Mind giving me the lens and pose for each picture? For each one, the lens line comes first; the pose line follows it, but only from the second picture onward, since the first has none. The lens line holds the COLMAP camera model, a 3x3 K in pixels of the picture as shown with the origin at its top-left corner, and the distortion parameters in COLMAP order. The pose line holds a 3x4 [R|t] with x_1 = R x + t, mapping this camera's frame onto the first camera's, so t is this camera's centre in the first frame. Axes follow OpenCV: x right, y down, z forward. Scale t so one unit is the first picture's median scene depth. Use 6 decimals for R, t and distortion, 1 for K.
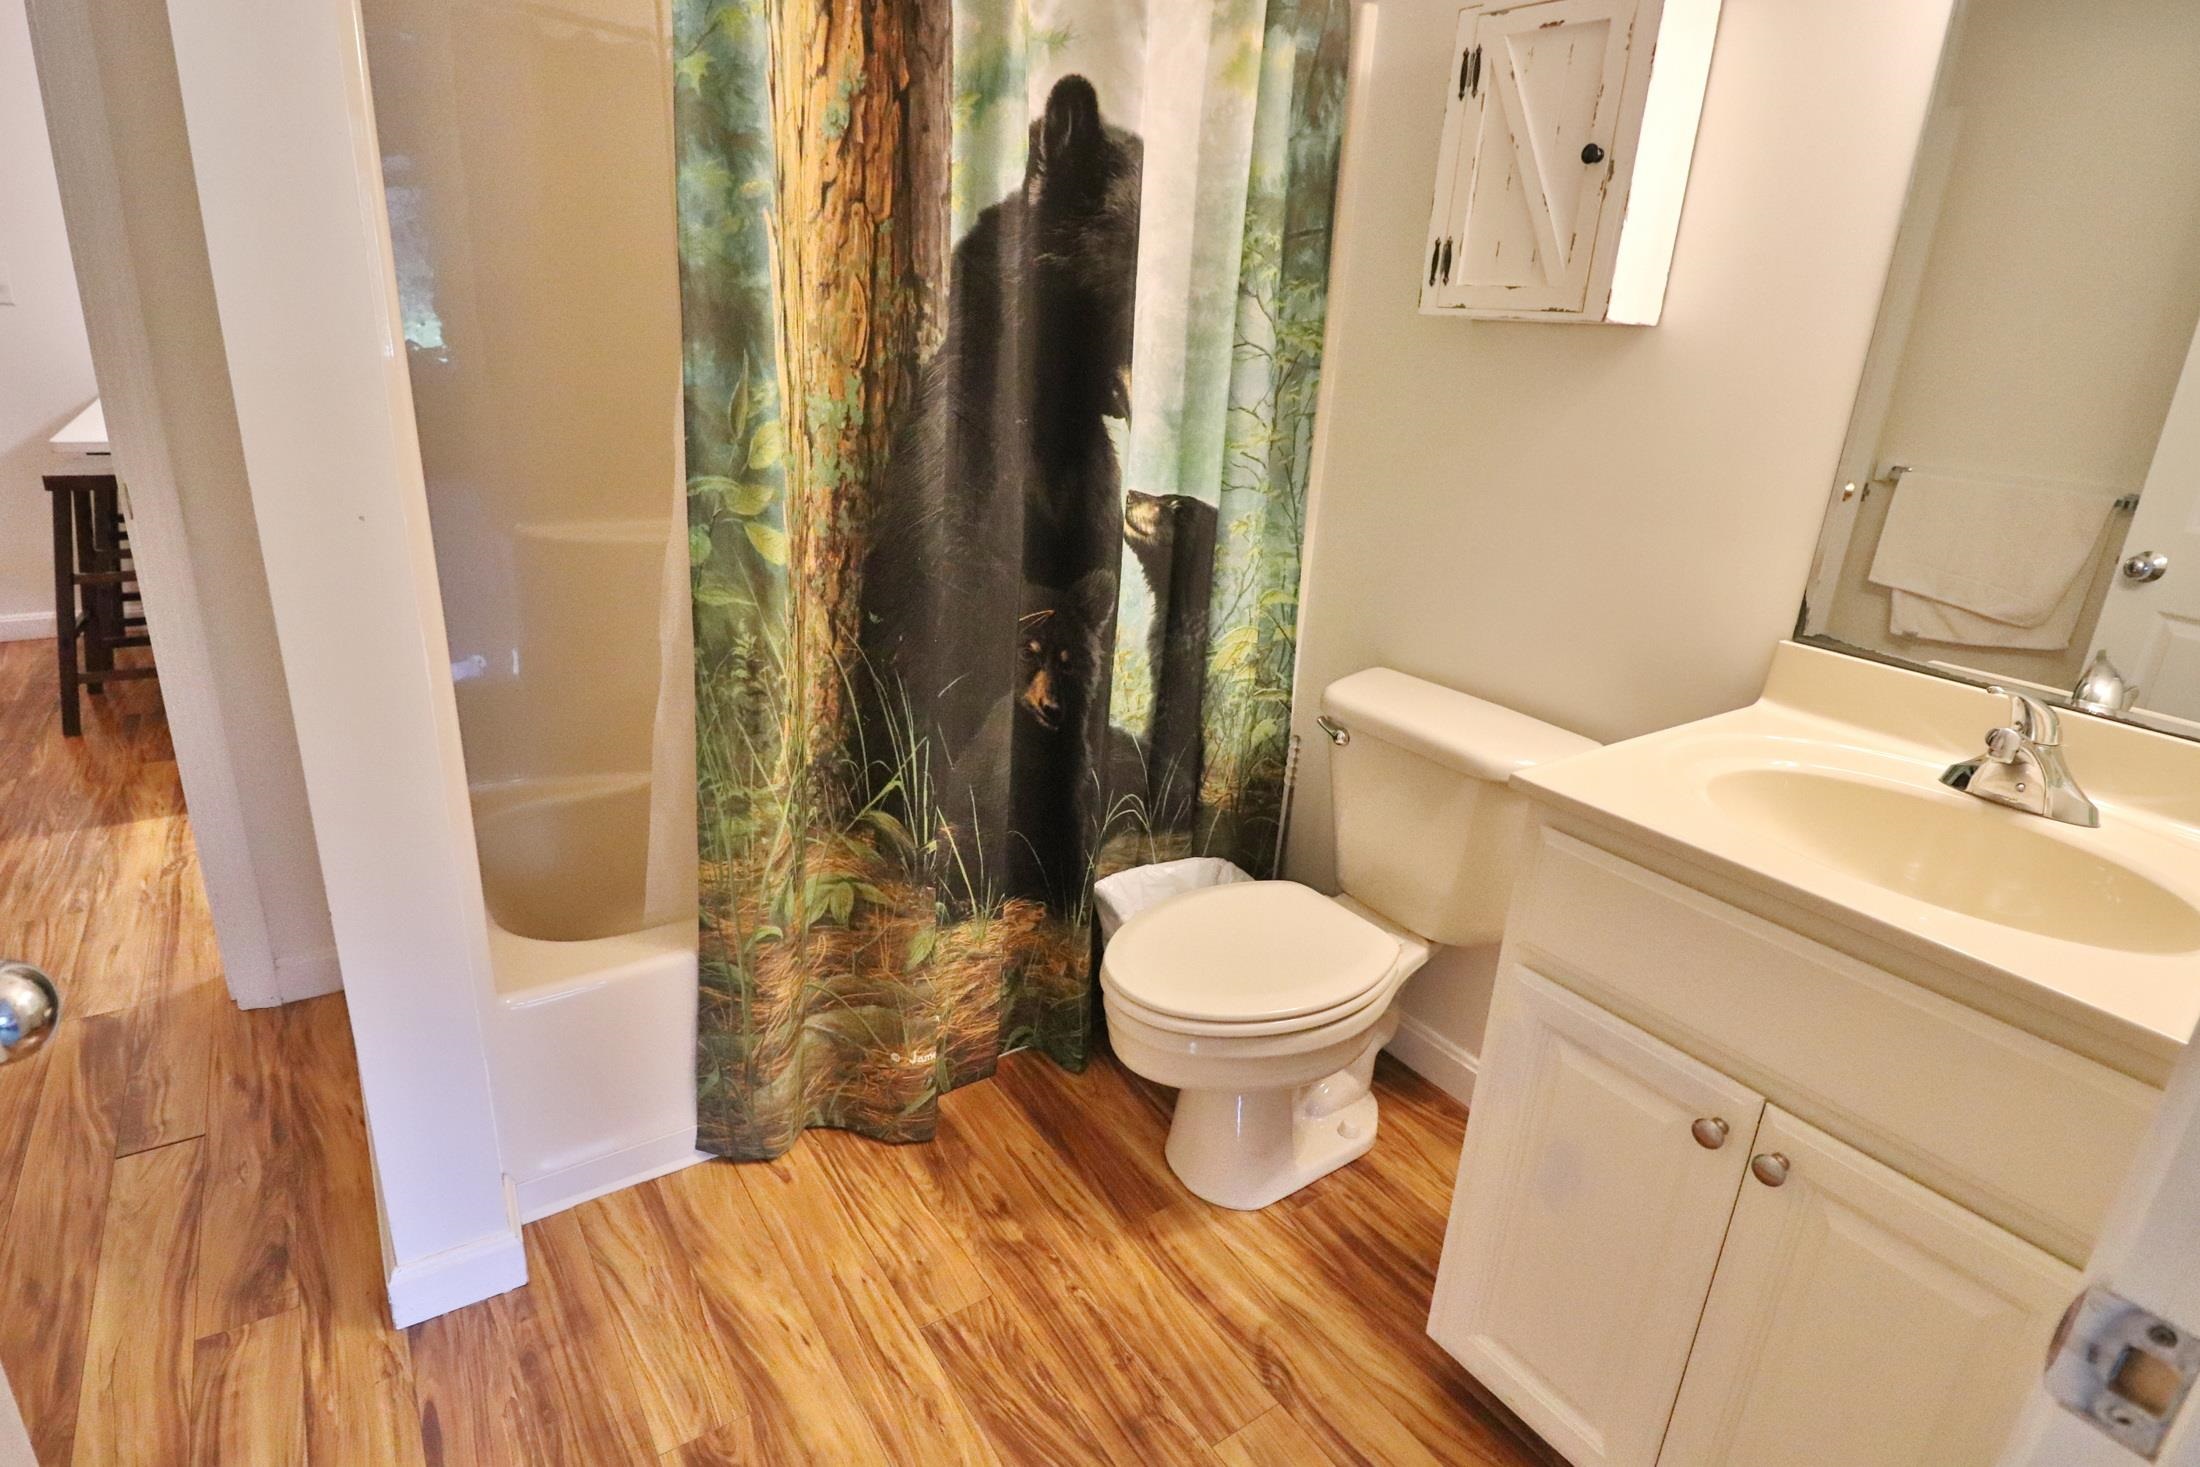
lens RADIAL K [[1140.8, 0, 1105.4], [0, 1140.8, 728.2], [0, 0, 1]] dist [0.002814, -0.014977]
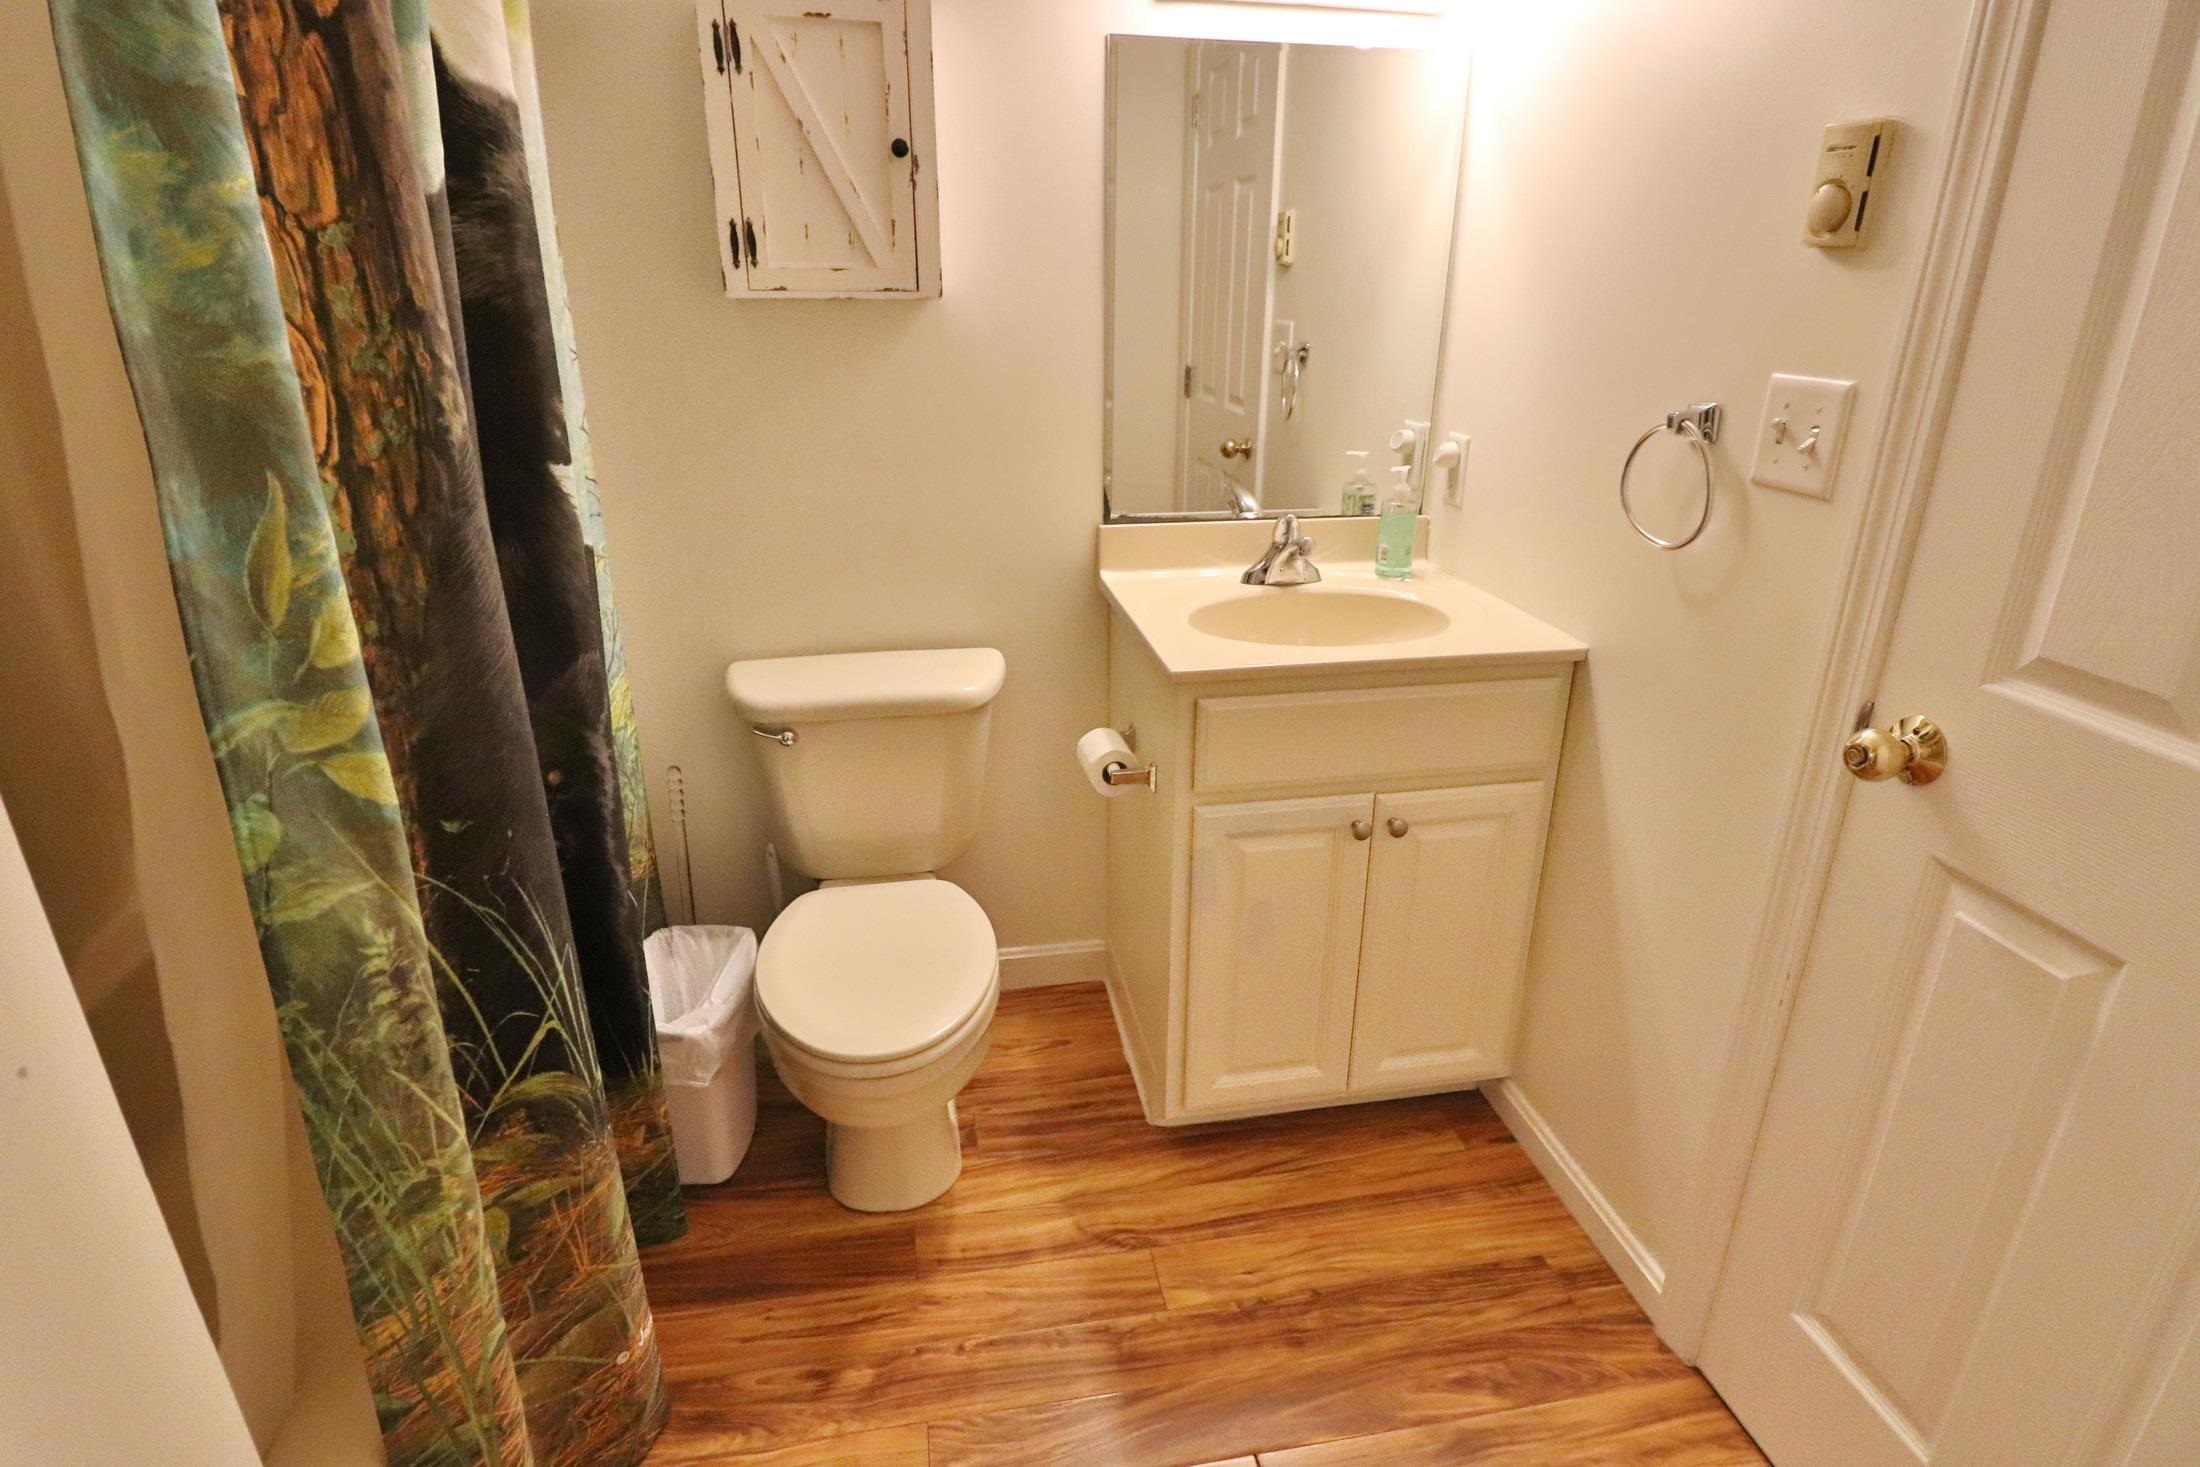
lens RADIAL K [[1140.8, 0, 1105.4], [0, 1140.8, 728.2], [0, 0, 1]] dist [0.002814, -0.014977]
pose [[0.405563, -0.385529, 0.828786, -0.598018], [0.319234, 0.909348, 0.266788, -0.212159], [-0.856509, 0.156377, 0.491872, 0.352674]]
